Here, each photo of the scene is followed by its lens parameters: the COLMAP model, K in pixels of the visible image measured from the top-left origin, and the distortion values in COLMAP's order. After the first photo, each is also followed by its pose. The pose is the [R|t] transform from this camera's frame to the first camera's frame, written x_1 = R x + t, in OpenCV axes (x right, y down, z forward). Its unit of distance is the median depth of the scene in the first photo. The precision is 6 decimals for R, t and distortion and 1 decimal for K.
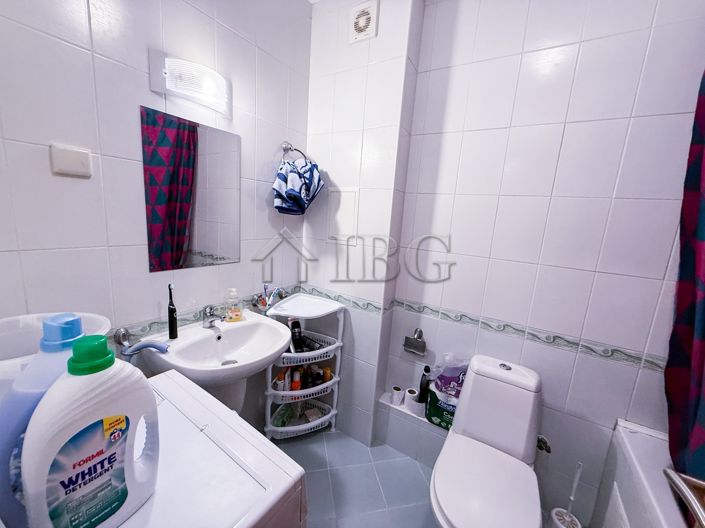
lens RADIAL K [[280.7, 0, 351.2], [0, 280.7, 264.3], [0, 0, 1]] dist [-0.000456, 0.000039]
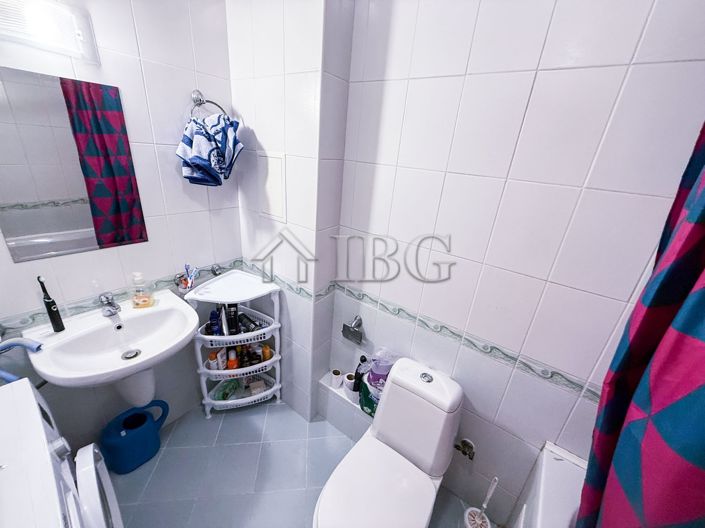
lens RADIAL K [[280.7, 0, 351.2], [0, 280.7, 264.3], [0, 0, 1]] dist [-0.000456, 0.000039]
pose [[0.996632, 0.043602, -0.069455, 0.291680], [-0.028794, 0.979072, 0.201466, -0.126782], [0.076786, -0.198787, 0.977030, 0.152734]]
